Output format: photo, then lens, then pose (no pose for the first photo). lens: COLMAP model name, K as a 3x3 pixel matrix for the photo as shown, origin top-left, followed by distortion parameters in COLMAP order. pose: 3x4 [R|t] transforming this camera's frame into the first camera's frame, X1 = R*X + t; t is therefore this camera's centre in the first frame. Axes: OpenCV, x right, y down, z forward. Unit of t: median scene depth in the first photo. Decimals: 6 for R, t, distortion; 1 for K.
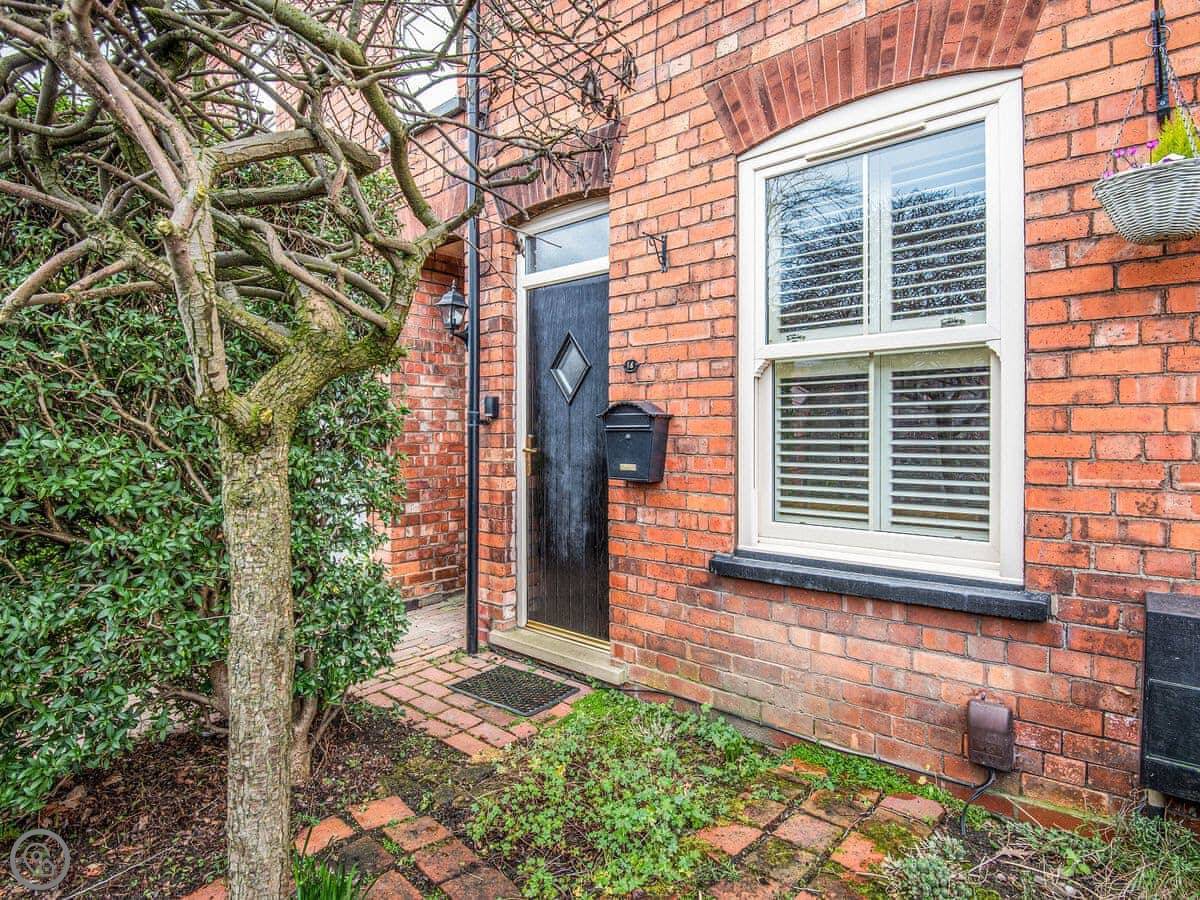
lens RADIAL K [[627.3, 0, 590.5], [0, 627.3, 449.7], [0, 0, 1]] dist [0.025219, -0.028624]
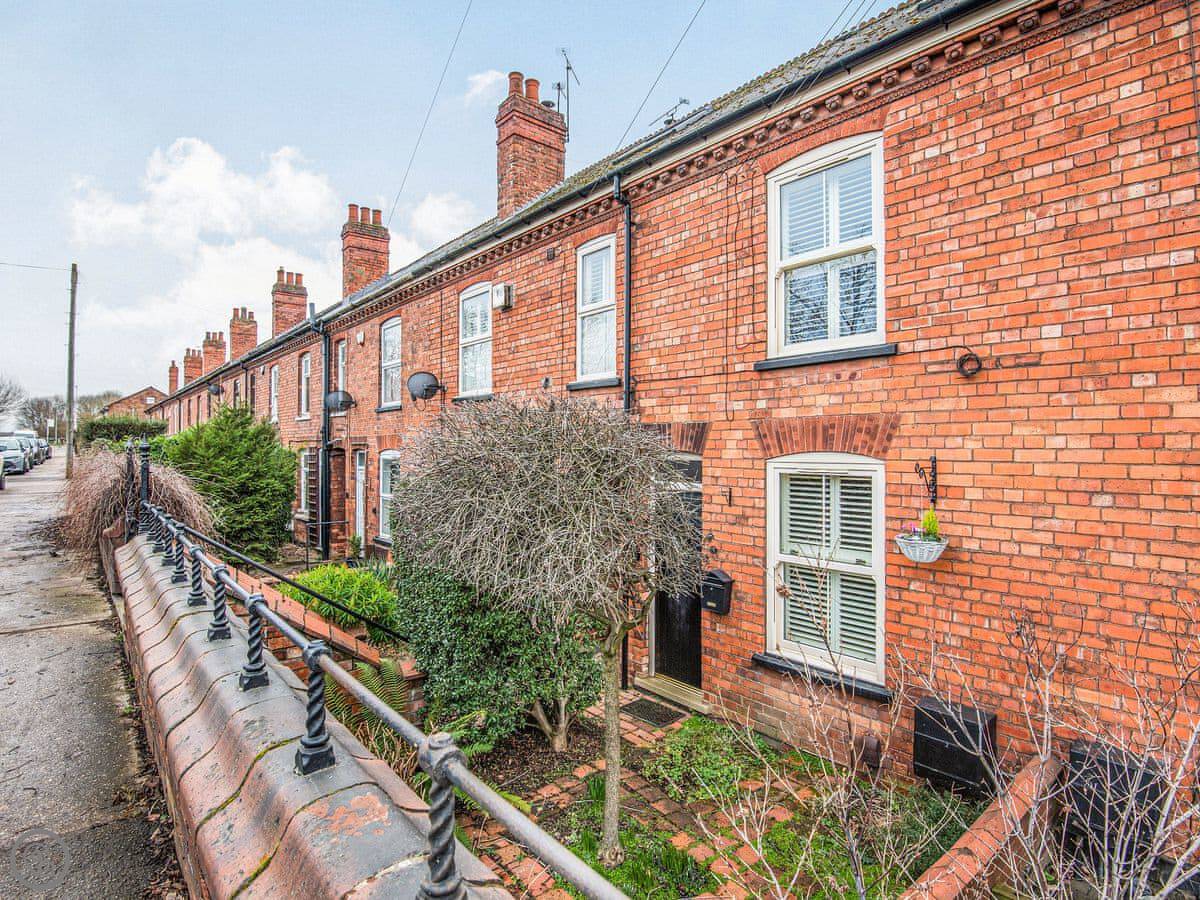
lens RADIAL K [[627.3, 0, 590.5], [0, 627.3, 449.7], [0, 0, 1]] dist [0.025219, -0.028624]
pose [[0.989535, 0.004535, -0.144222, -0.035158], [-0.005509, 0.999965, -0.006354, -0.463723], [0.144188, 0.007082, 0.989525, -1.062001]]
